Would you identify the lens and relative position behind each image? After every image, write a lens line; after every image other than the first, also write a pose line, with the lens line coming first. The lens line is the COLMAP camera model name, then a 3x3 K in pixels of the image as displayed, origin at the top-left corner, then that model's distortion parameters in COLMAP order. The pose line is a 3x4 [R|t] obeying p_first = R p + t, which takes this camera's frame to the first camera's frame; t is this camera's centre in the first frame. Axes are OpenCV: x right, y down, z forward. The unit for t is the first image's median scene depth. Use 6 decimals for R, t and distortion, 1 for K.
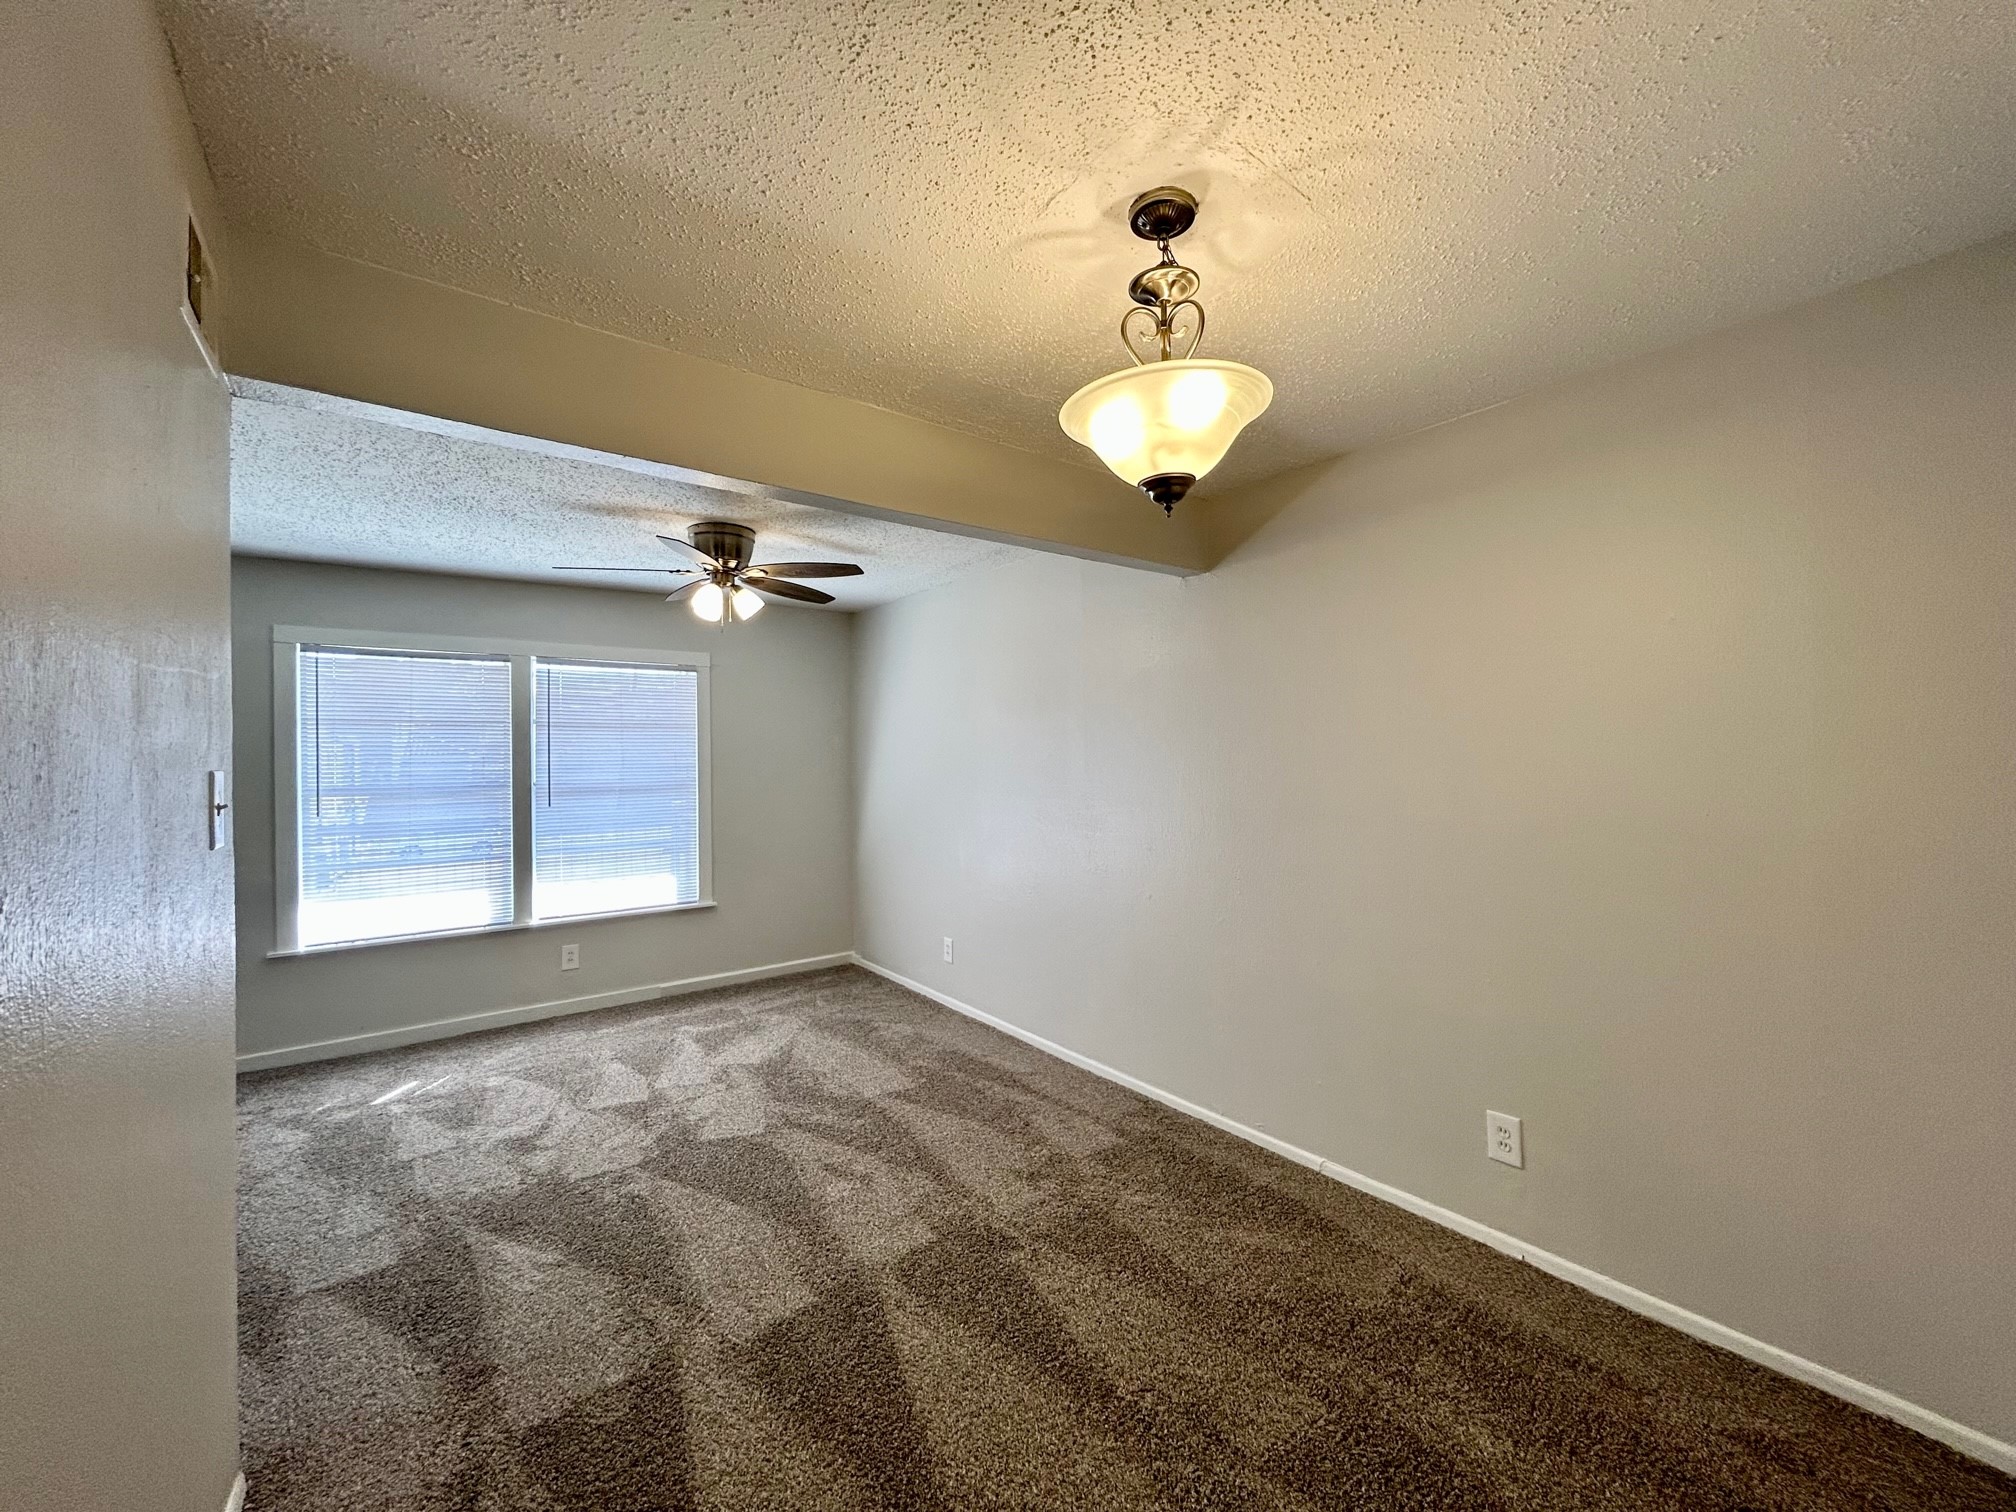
lens RADIAL K [[813.9, 0, 1006.4], [0, 813.9, 751.3], [0, 0, 1]] dist [0.001109, 0.000341]
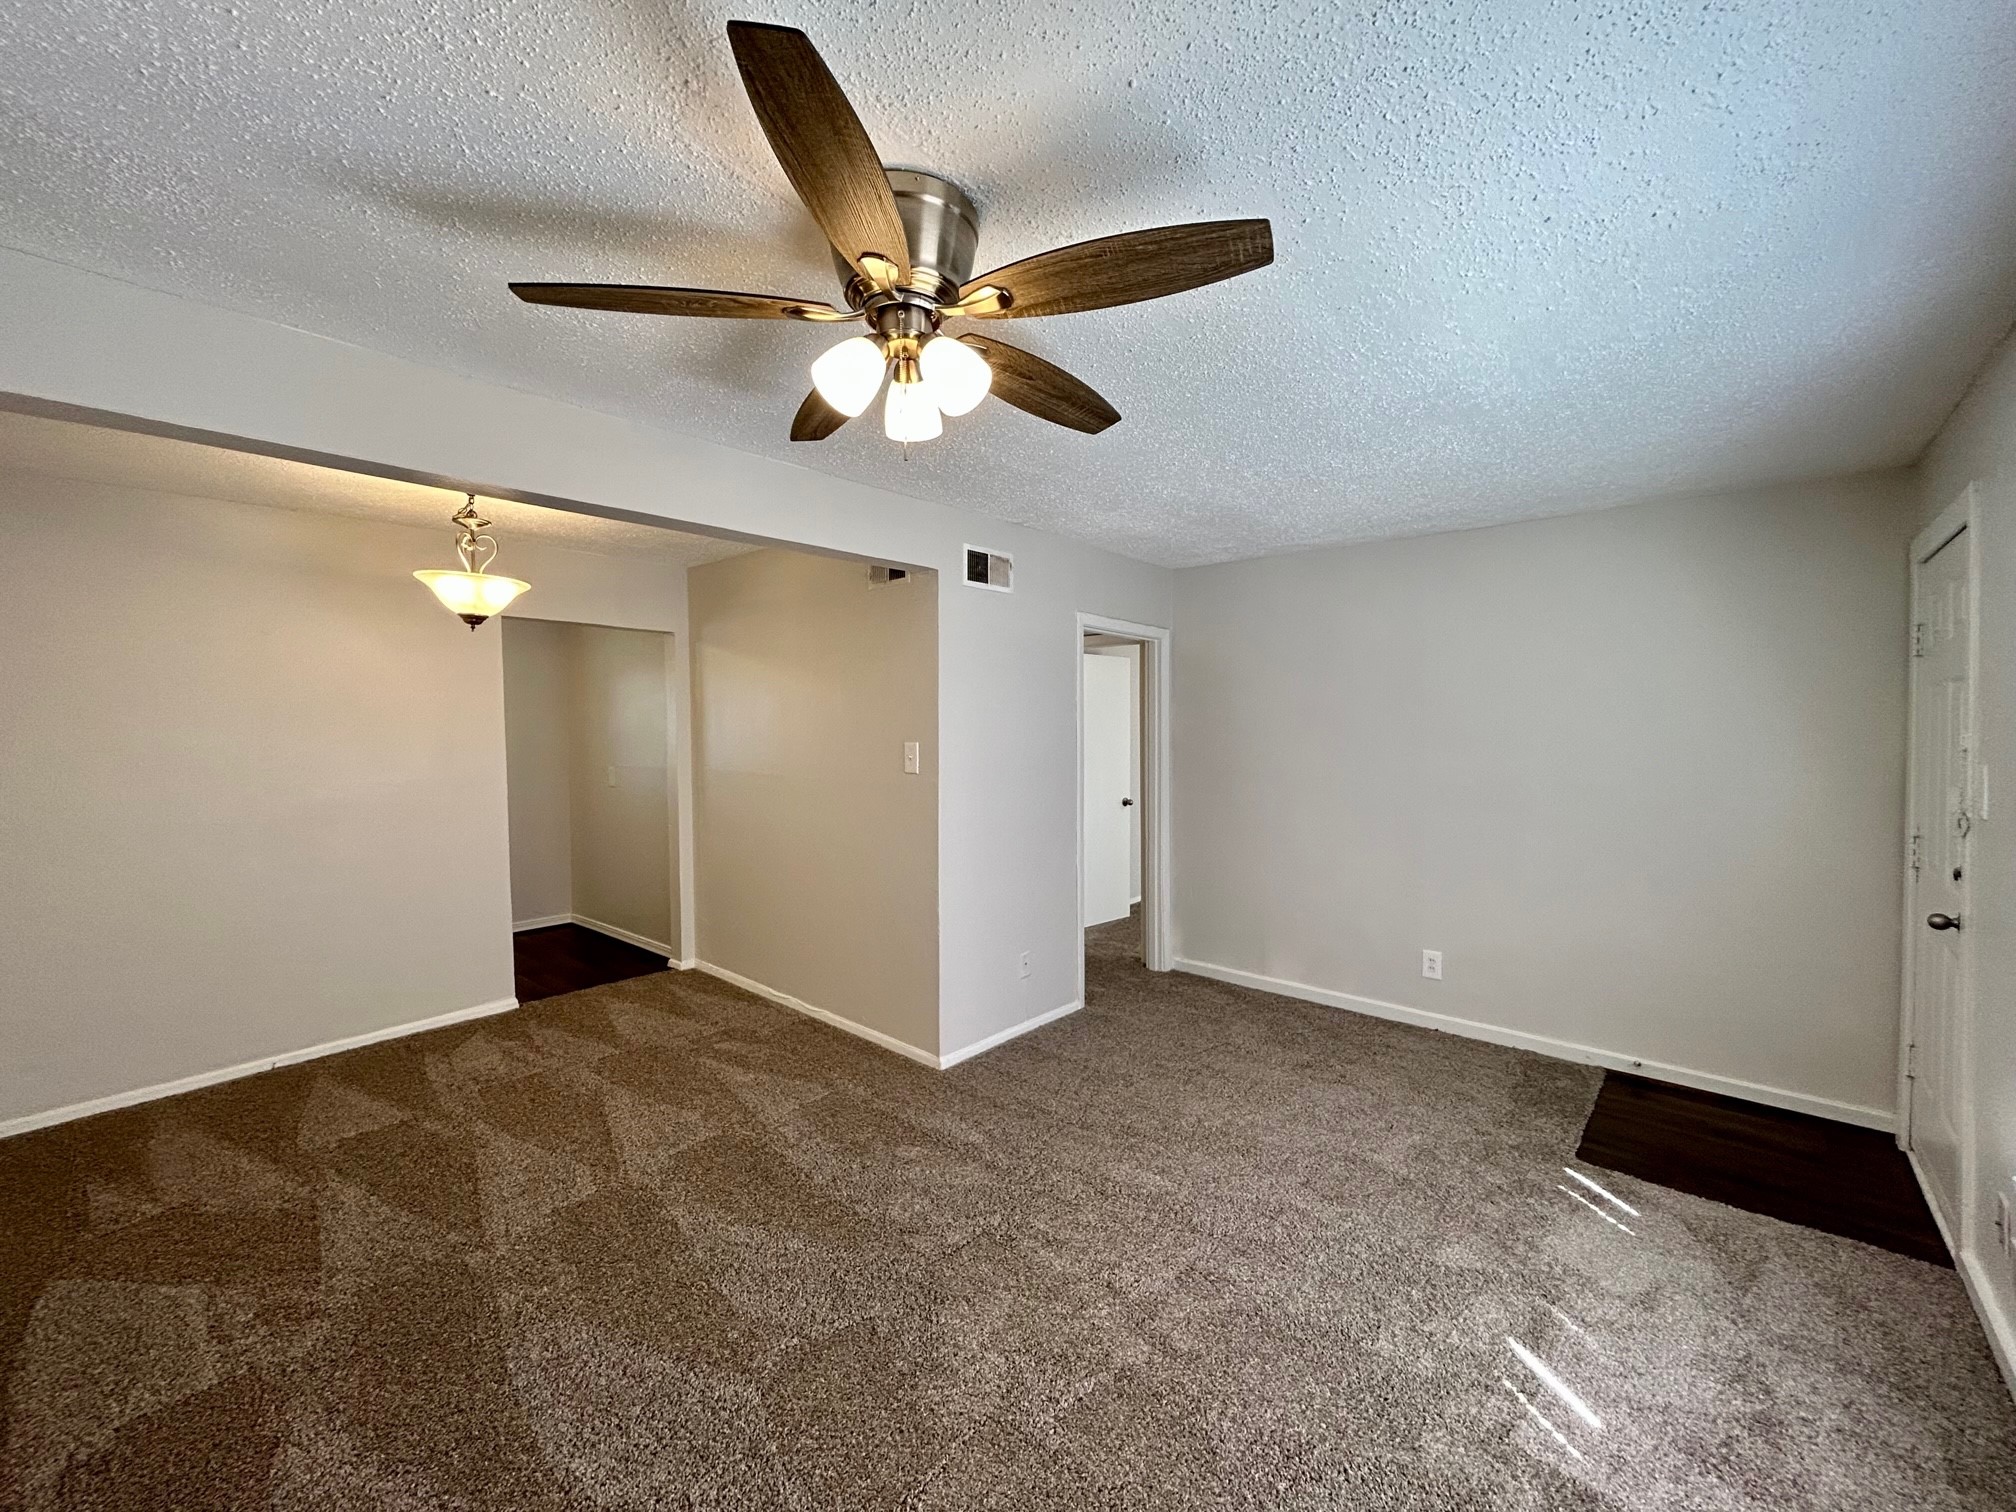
lens RADIAL K [[813.9, 0, 1006.4], [0, 813.9, 751.3], [0, 0, 1]] dist [0.001109, 0.000341]
pose [[-0.979843, 0.022843, -0.198457, -0.281863], [0.017573, 0.999446, 0.028274, -0.005648], [0.198993, 0.024216, -0.979702, 1.303222]]
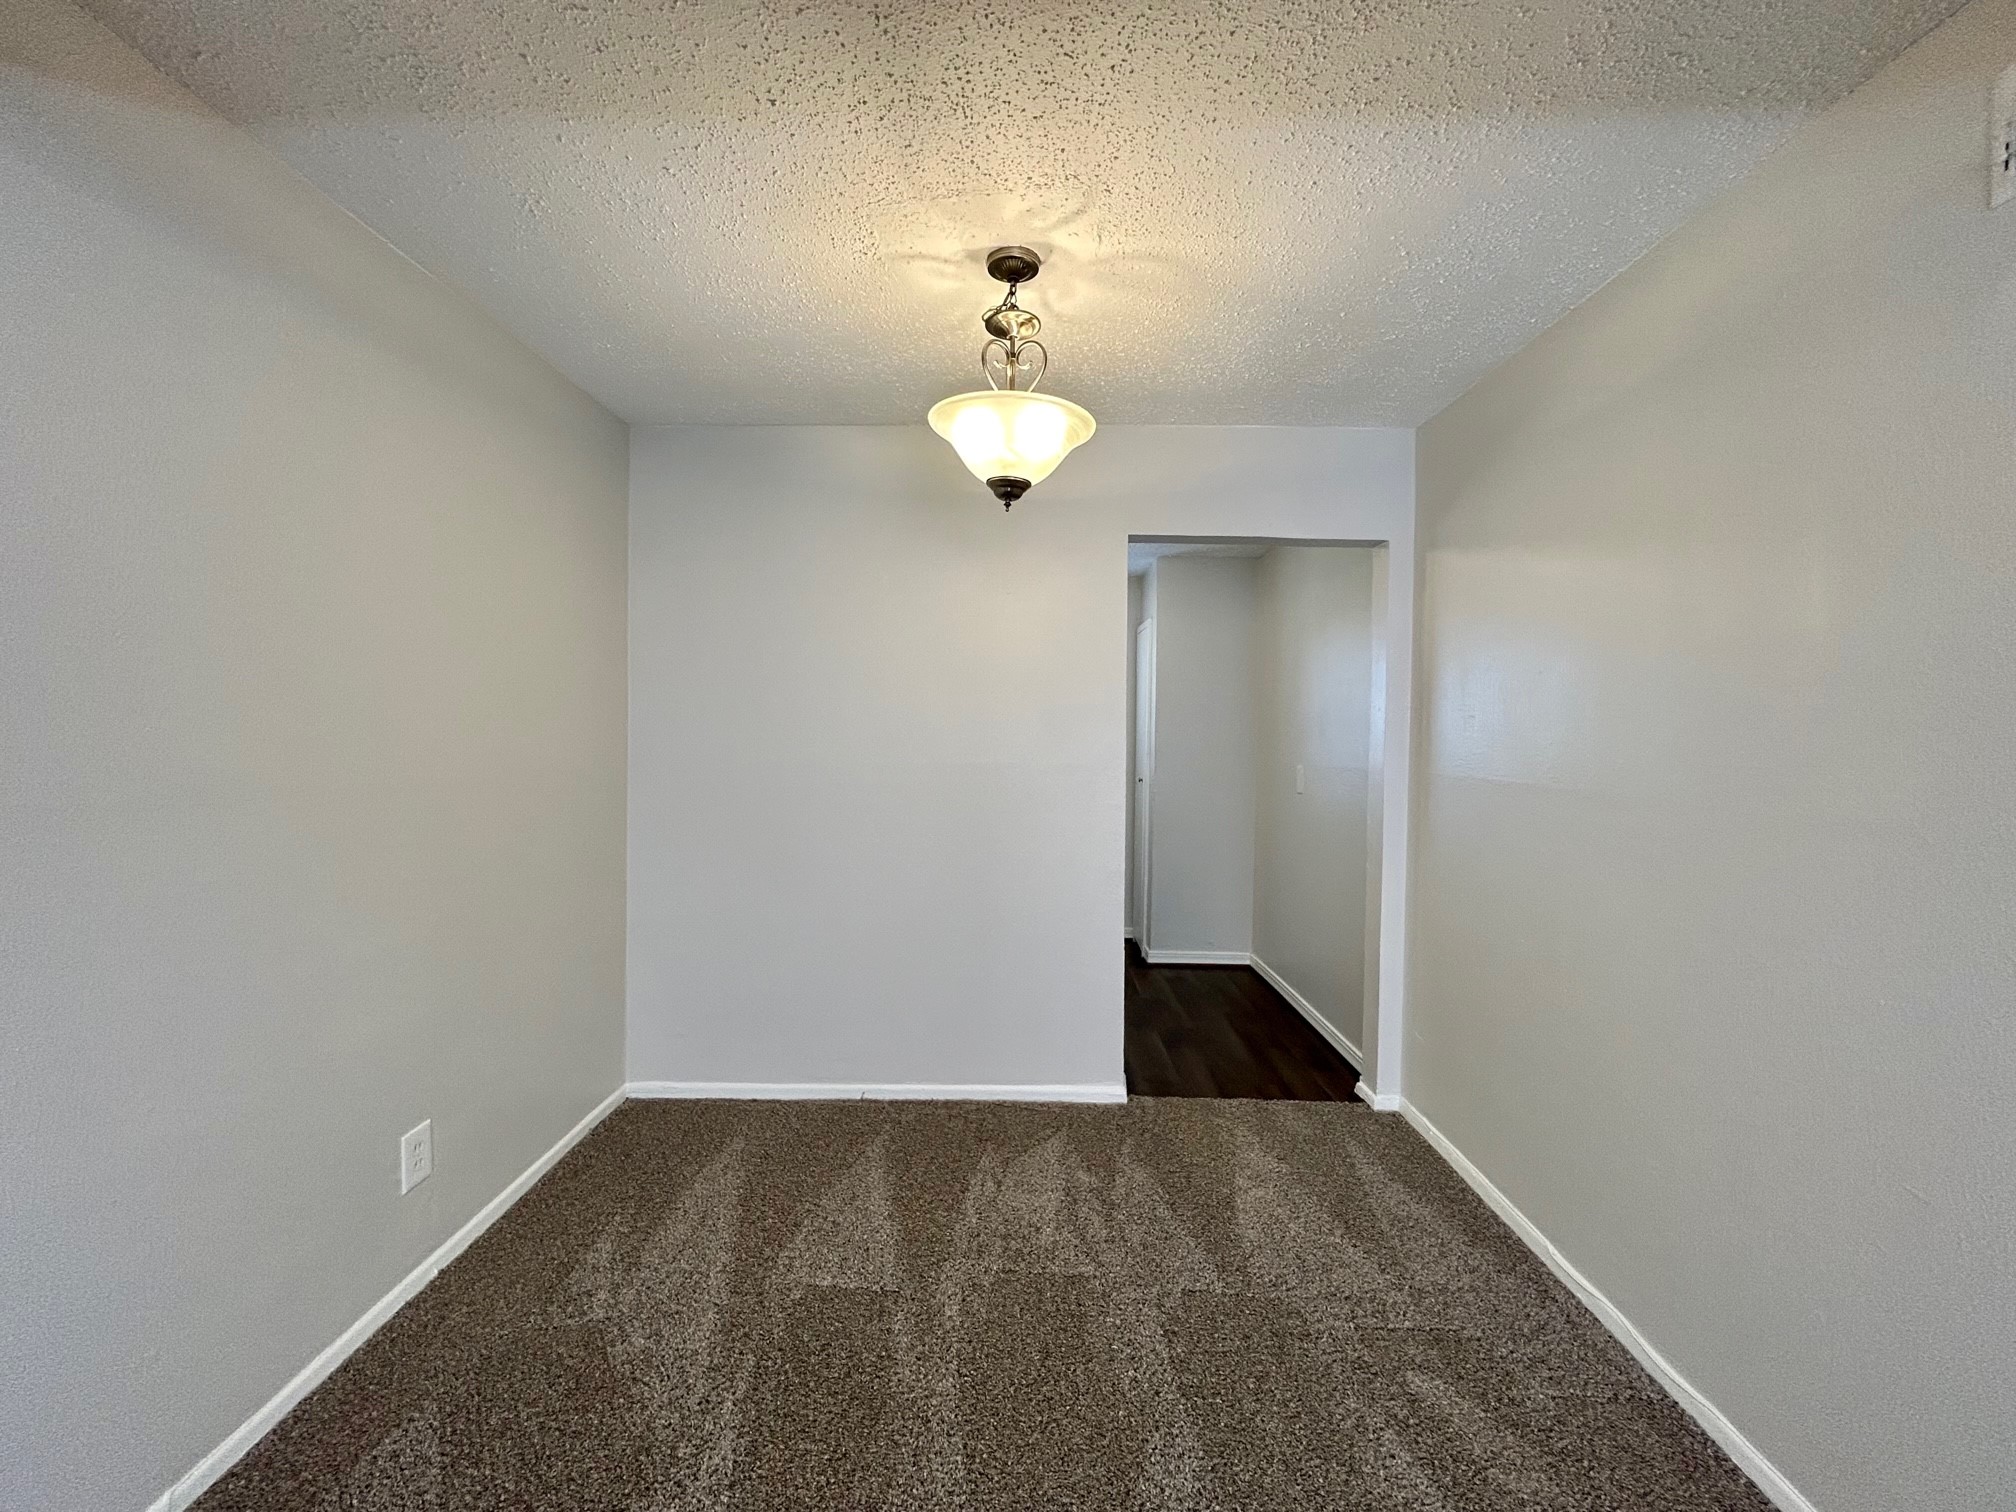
lens RADIAL K [[803.0, 0, 1002.3], [0, 803.0, 753.3], [0, 0, 1]] dist [-0.001294, -0.000315]
pose [[-0.782366, -0.017071, 0.622586, -0.217127], [-0.010256, 0.999842, 0.014526, 0.024948], [-0.622735, 0.004979, -0.782417, 0.763630]]
